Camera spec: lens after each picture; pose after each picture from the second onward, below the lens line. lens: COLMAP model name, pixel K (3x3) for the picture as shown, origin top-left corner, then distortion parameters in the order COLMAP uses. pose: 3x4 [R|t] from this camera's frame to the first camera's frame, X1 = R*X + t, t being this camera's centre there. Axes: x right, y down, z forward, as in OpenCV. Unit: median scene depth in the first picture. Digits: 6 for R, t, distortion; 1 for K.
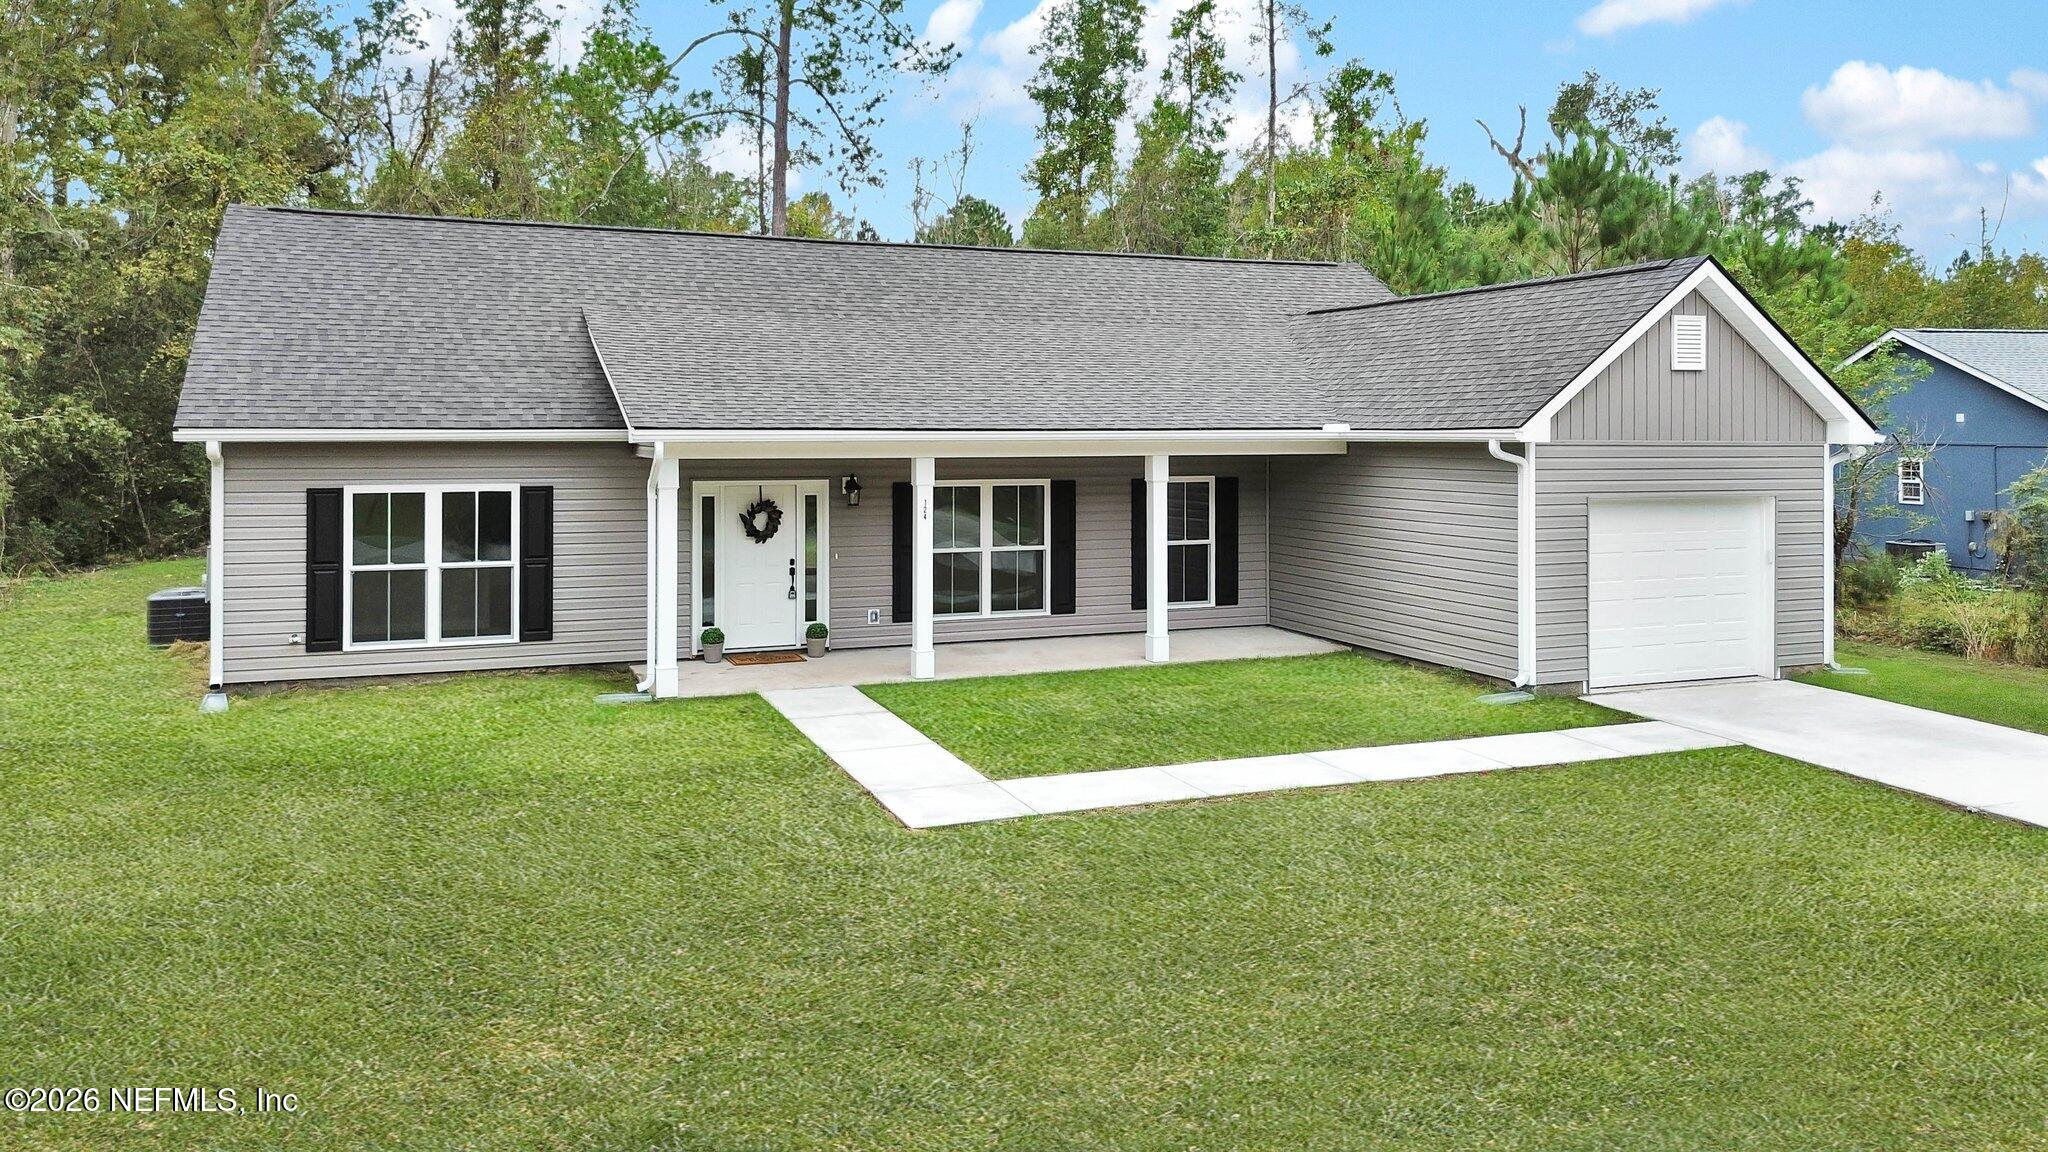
lens RADIAL K [[1443.5, 0, 1038.0], [0, 1443.5, 571.7], [0, 0, 1]] dist [-0.000412, 0.000842]
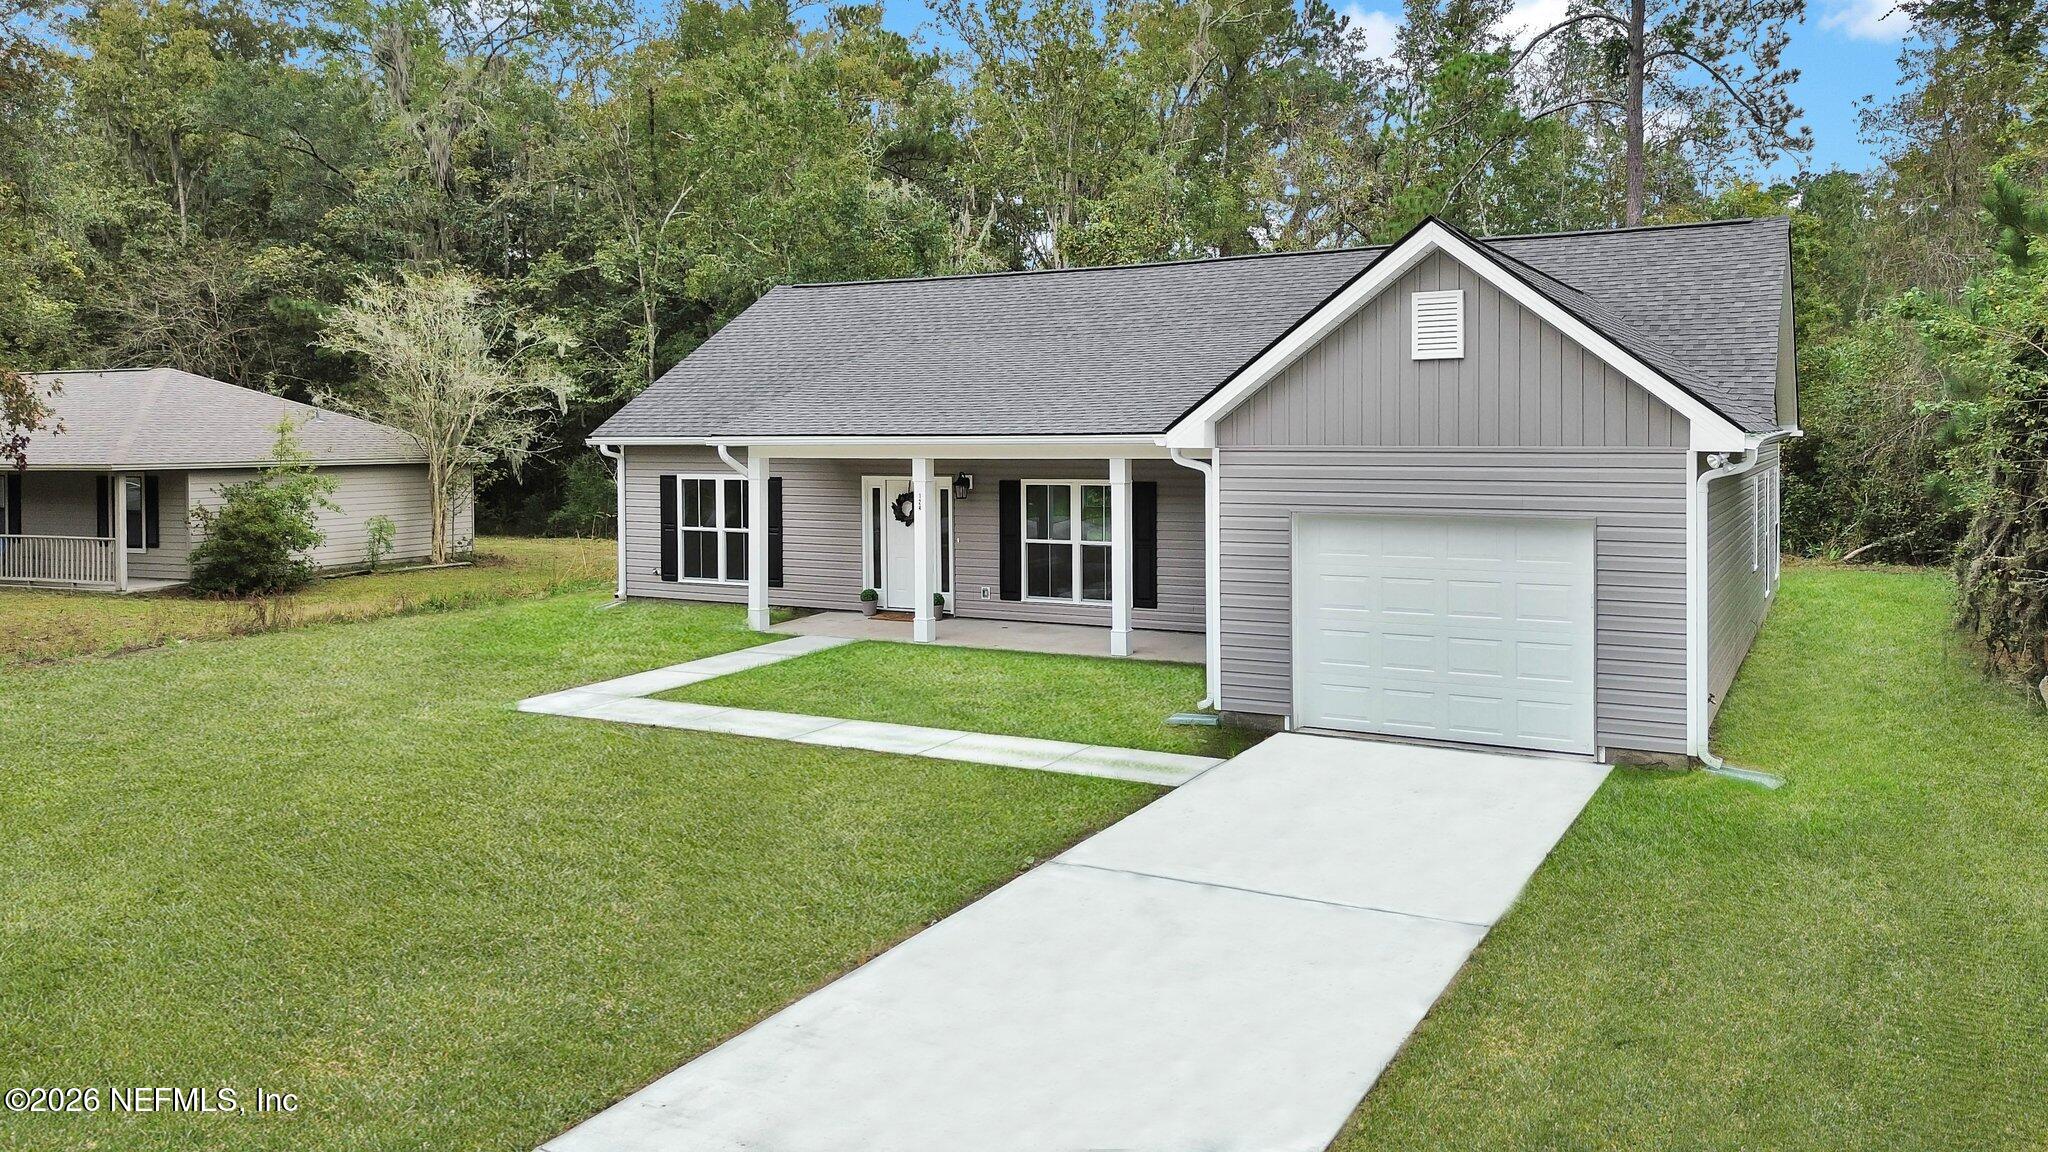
lens RADIAL K [[1443.5, 0, 1038.0], [0, 1443.5, 571.7], [0, 0, 1]] dist [-0.000412, 0.000842]
pose [[0.639930, 0.067300, -0.765481, 0.921483], [-0.065901, 0.997294, 0.032589, -0.030703], [0.765602, 0.029592, 0.642633, 0.299316]]
